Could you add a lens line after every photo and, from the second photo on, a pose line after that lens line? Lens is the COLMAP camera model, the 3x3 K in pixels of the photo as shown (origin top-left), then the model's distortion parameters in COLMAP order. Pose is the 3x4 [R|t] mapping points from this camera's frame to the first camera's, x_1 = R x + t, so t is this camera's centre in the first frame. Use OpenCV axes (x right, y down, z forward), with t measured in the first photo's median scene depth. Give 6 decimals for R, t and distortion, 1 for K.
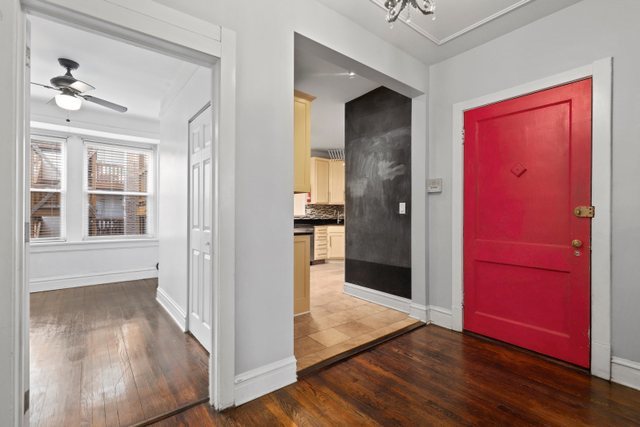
lens RADIAL K [[290.3, 0, 323.6], [0, 290.3, 214.9], [0, 0, 1]] dist [0.001161, -0.000666]
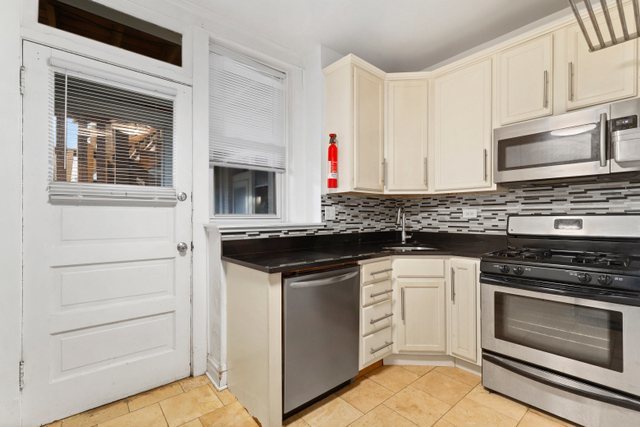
lens RADIAL K [[290.3, 0, 319.0], [0, 290.3, 215.7], [0, 0, 1]] dist [0.001161, -0.000666]
pose [[0.999799, -0.003373, 0.019774, -0.074547], [0.003375, 0.999994, -0.000064, -0.009205], [-0.019774, 0.000131, 0.999804, 0.647962]]
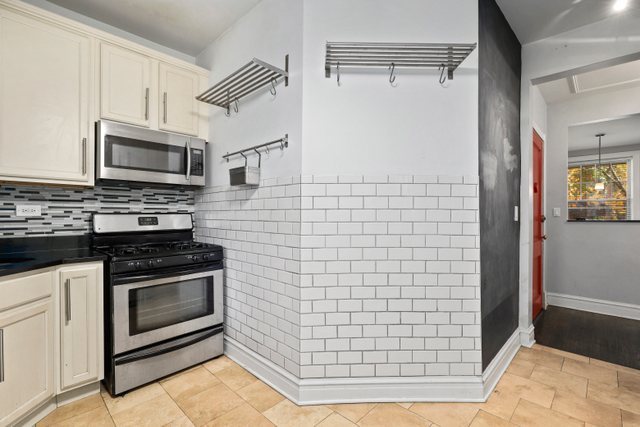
lens RADIAL K [[294.7, 0, 318.8], [0, 294.7, 215.9], [0, 0, 1]] dist [0.001519, 0.000210]
pose [[-0.131181, -0.004297, 0.991349, -0.205855], [-0.004149, 0.999984, 0.003785, -0.008364], [-0.991350, -0.003617, -0.131197, 0.784066]]
